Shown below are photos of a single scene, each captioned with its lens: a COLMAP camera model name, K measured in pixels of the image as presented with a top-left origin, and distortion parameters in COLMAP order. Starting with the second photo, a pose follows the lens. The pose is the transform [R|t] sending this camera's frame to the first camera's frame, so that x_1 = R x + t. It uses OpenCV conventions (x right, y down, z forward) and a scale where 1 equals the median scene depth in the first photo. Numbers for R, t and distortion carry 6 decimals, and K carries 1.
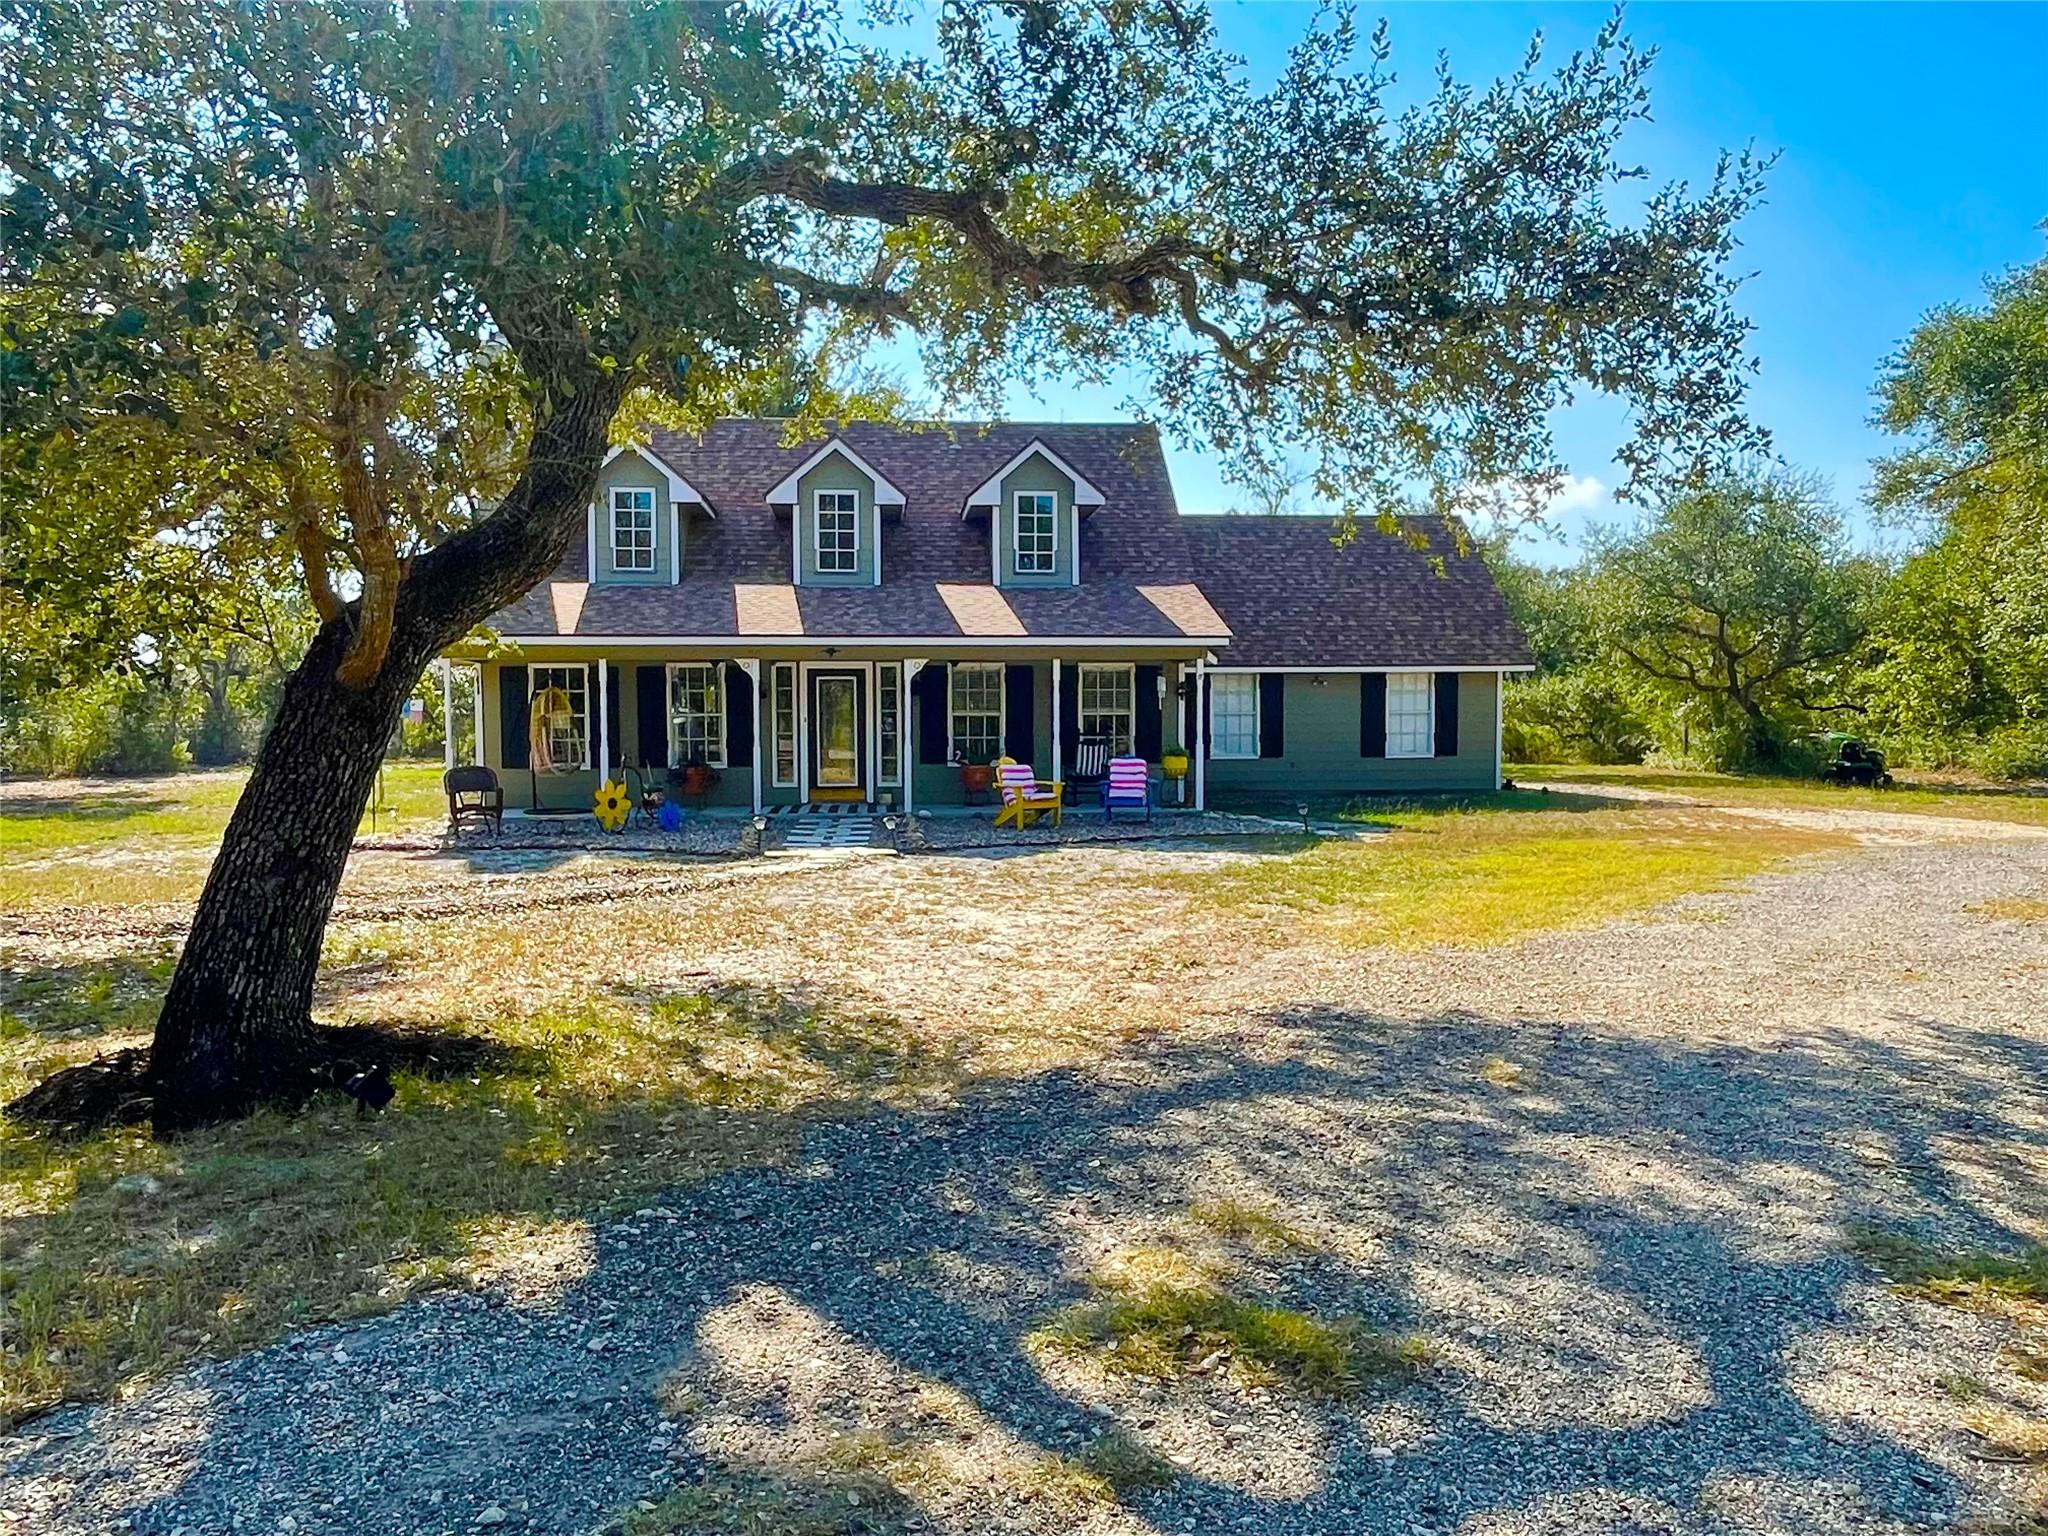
lens RADIAL K [[1499.8, 0, 1015.3], [0, 1499.8, 769.0], [0, 0, 1]] dist [-0.000920, 0.000881]
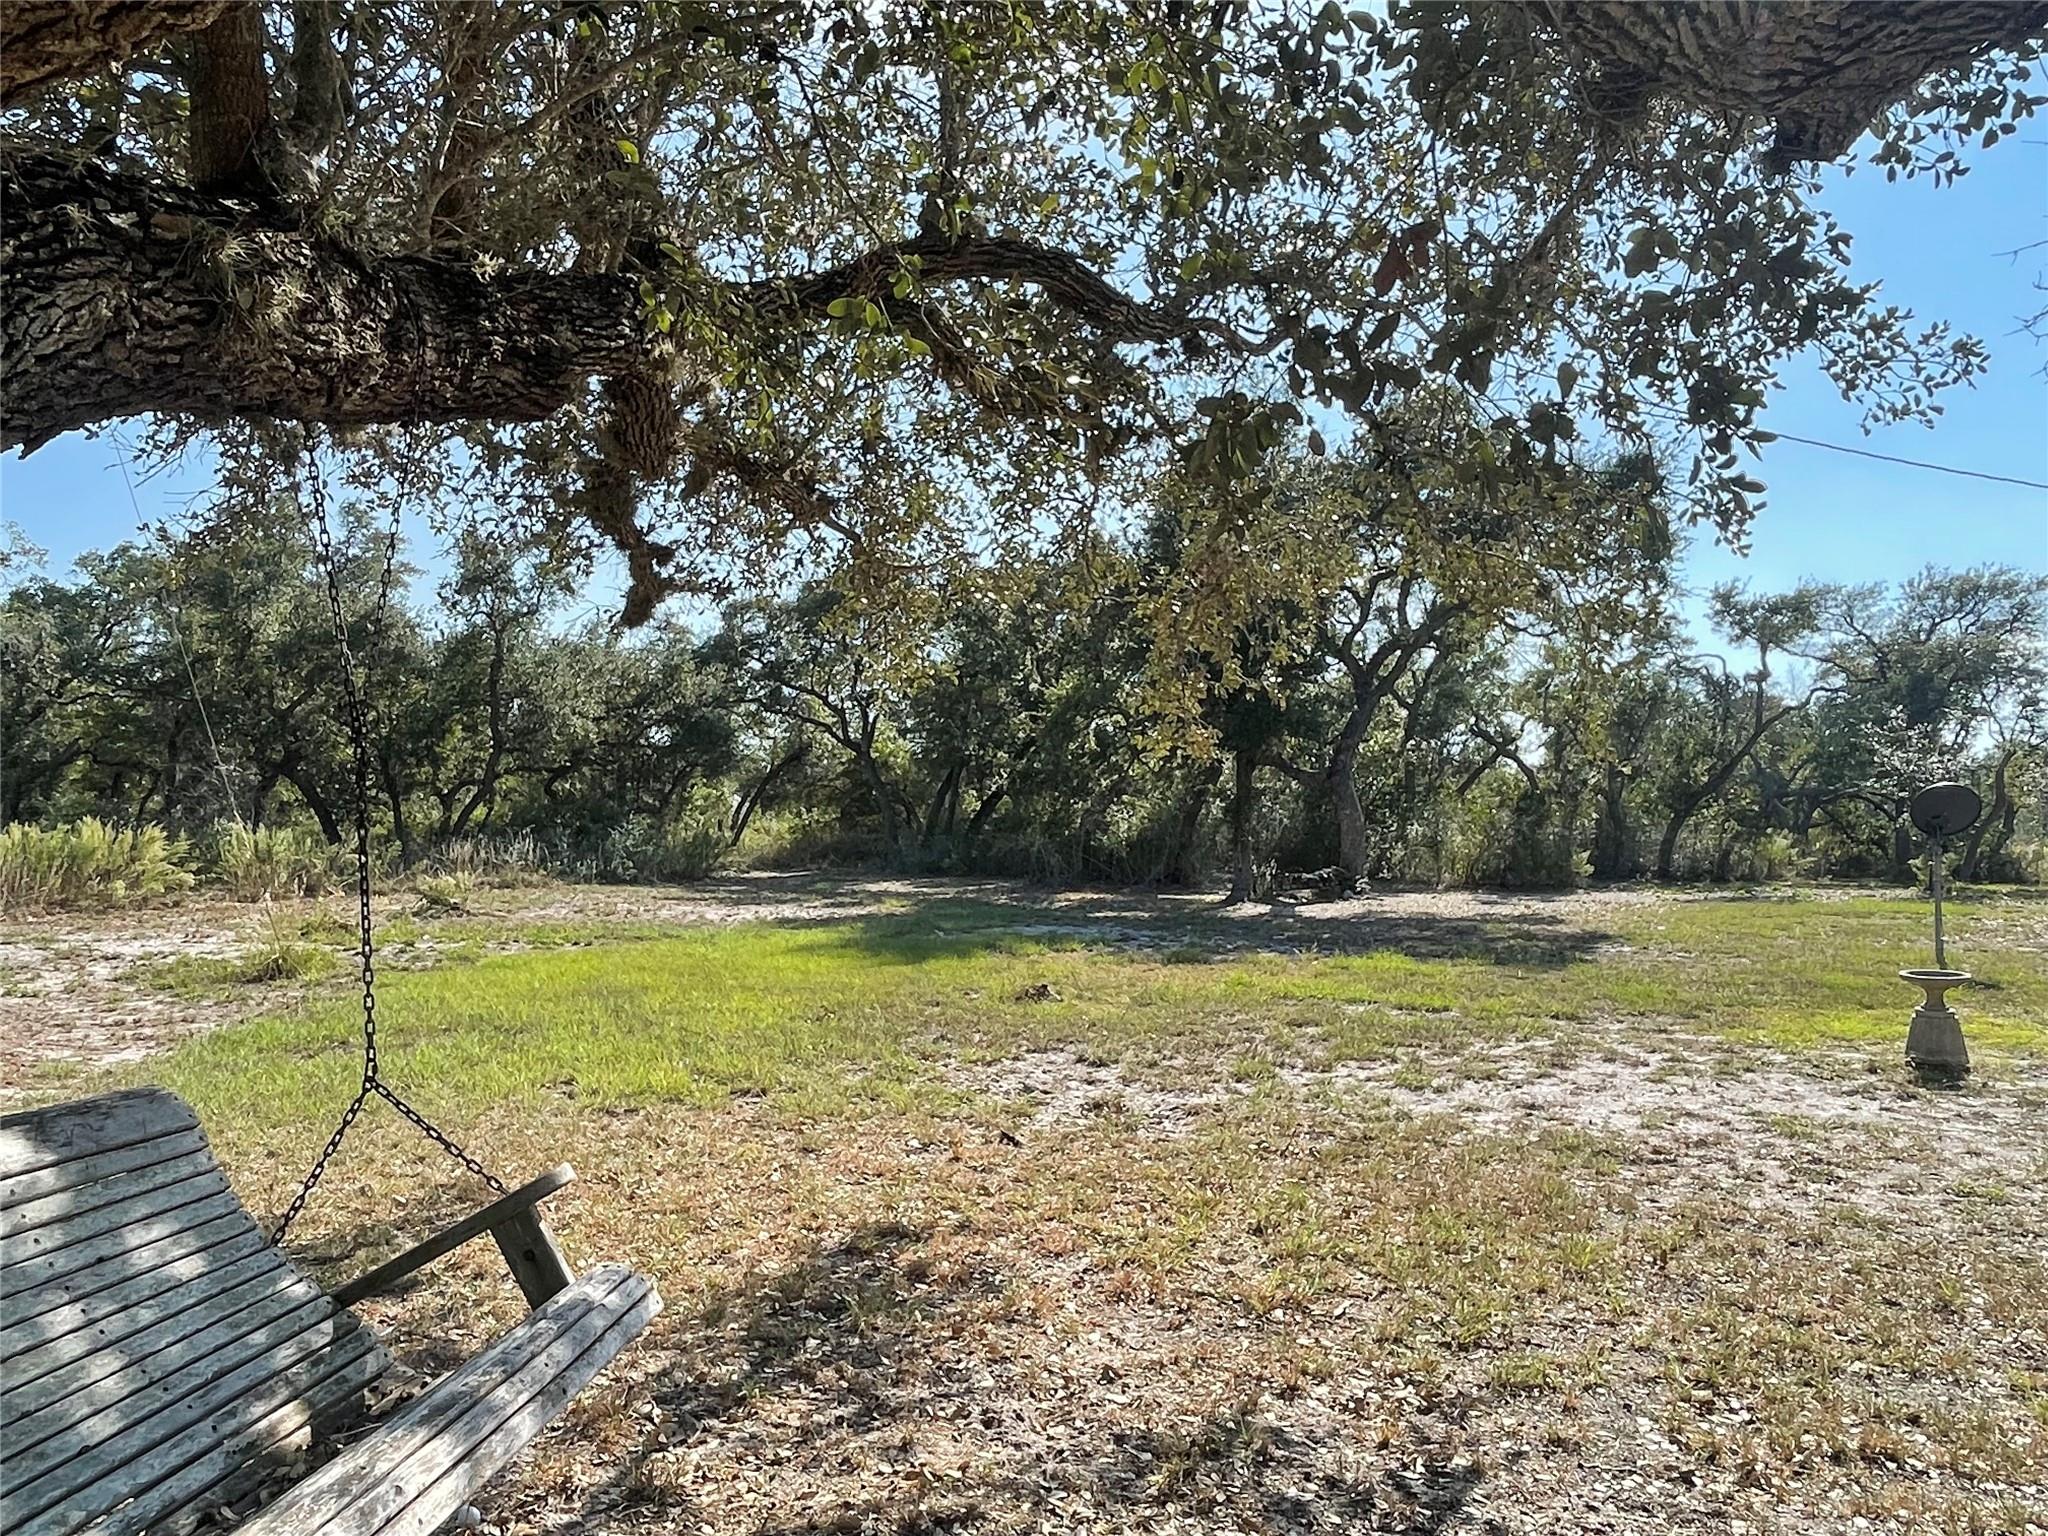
lens RADIAL K [[1499.8, 0, 1024.6], [0, 1499.8, 768.5], [0, 0, 1]] dist [-0.000920, 0.000881]
pose [[0.674048, -0.014736, -0.738541, -0.171196], [-0.043439, 0.997280, -0.059545, -0.001802], [0.737409, 0.072218, 0.671574, 0.246370]]
